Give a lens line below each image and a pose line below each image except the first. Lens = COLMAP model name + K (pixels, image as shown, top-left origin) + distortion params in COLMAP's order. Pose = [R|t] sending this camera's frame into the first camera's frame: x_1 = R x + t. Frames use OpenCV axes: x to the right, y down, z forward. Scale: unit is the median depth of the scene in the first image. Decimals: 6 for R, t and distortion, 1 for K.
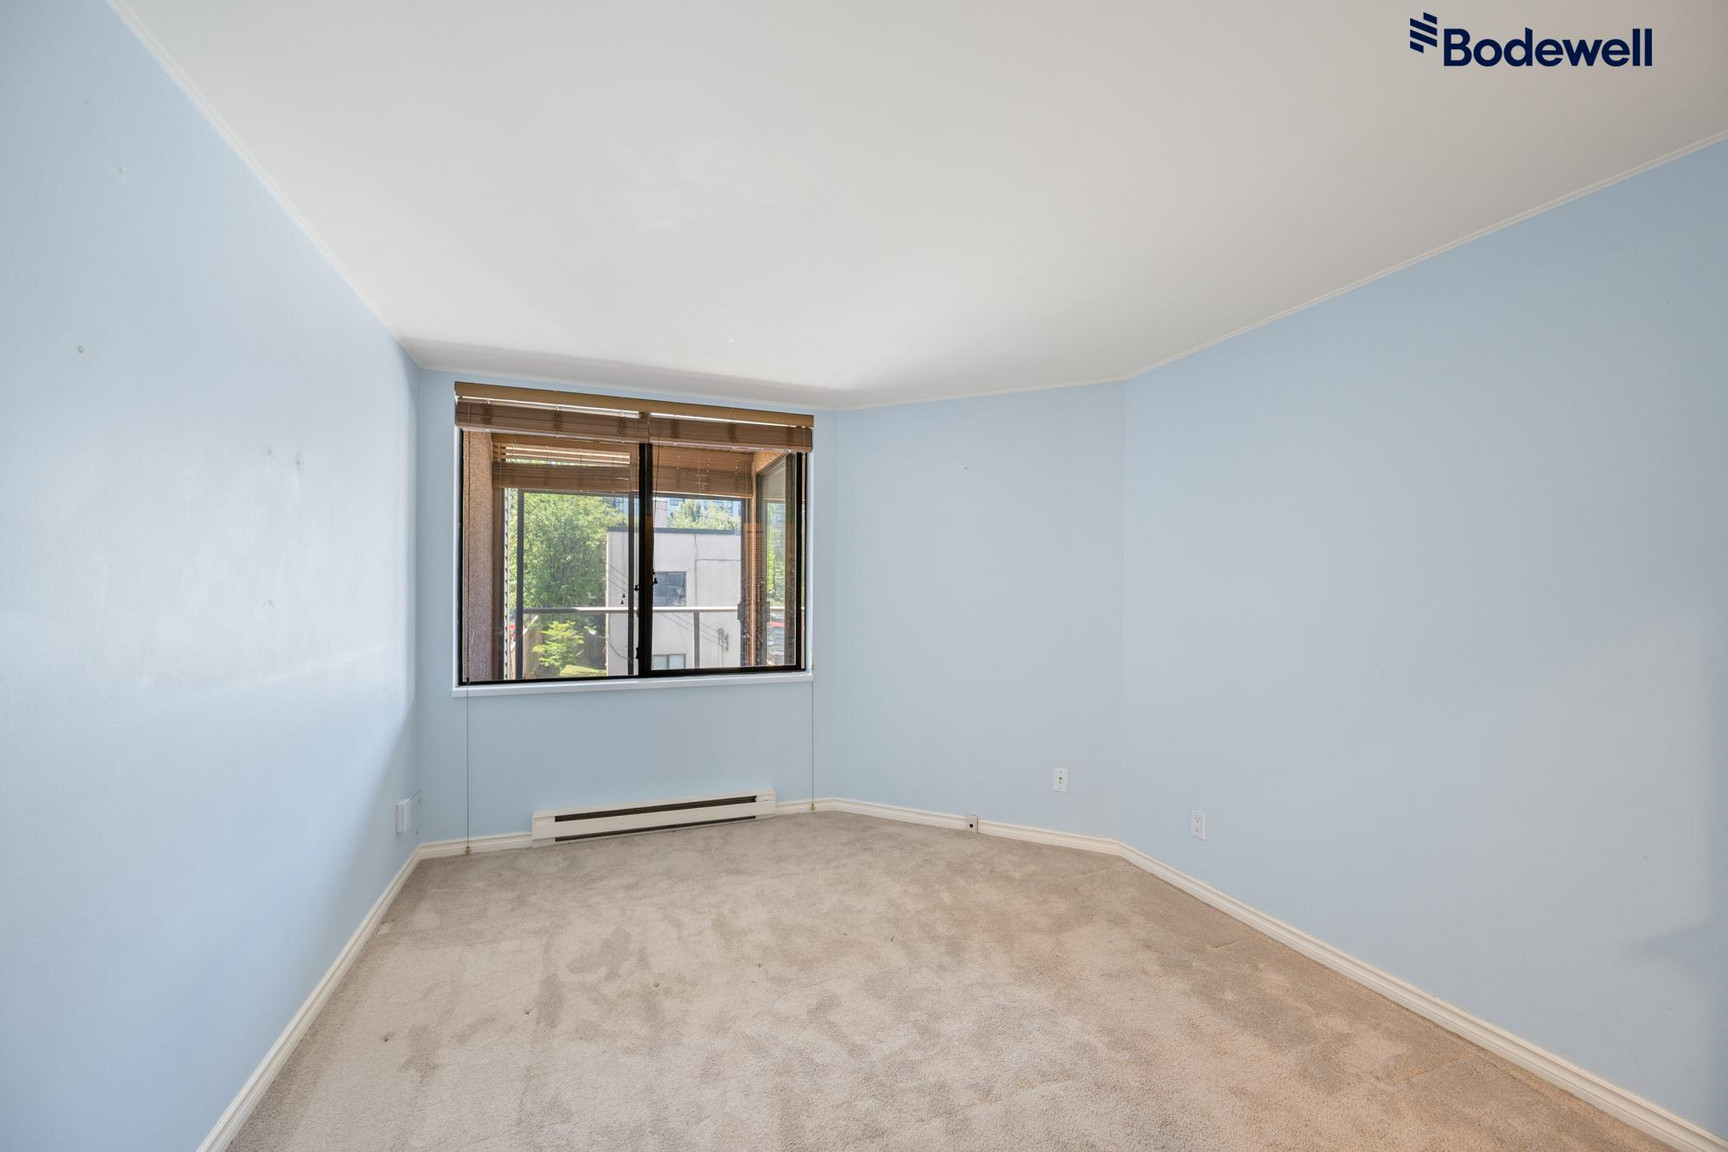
lens RADIAL K [[671.7, 0, 872.0], [0, 671.7, 583.2], [0, 0, 1]] dist [-0.004497, -0.000498]
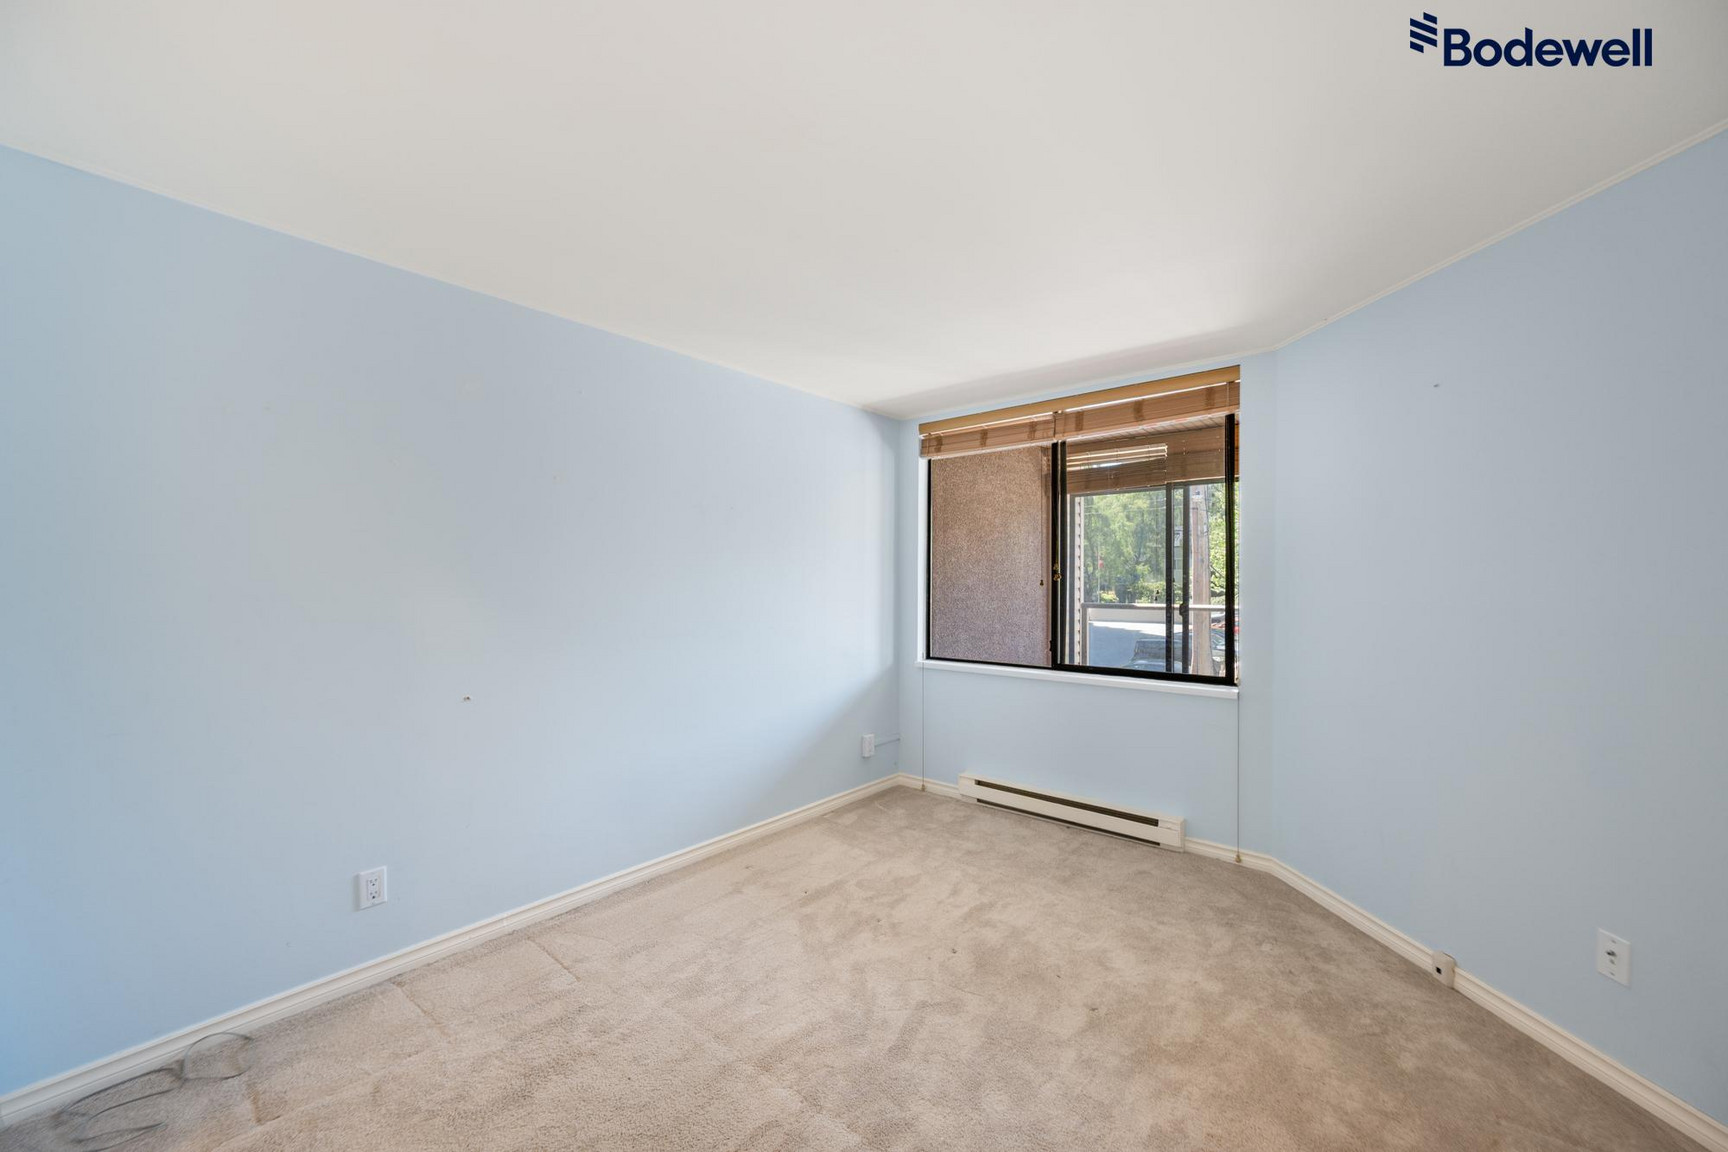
lens RADIAL K [[671.7, 0, 860.1], [0, 671.7, 581.0], [0, 0, 1]] dist [-0.004497, -0.000498]
pose [[0.489197, -0.005852, -0.872154, 0.452359], [0.005777, 0.999977, -0.003469, 0.007048], [0.872154, -0.003341, 0.489220, 0.263046]]
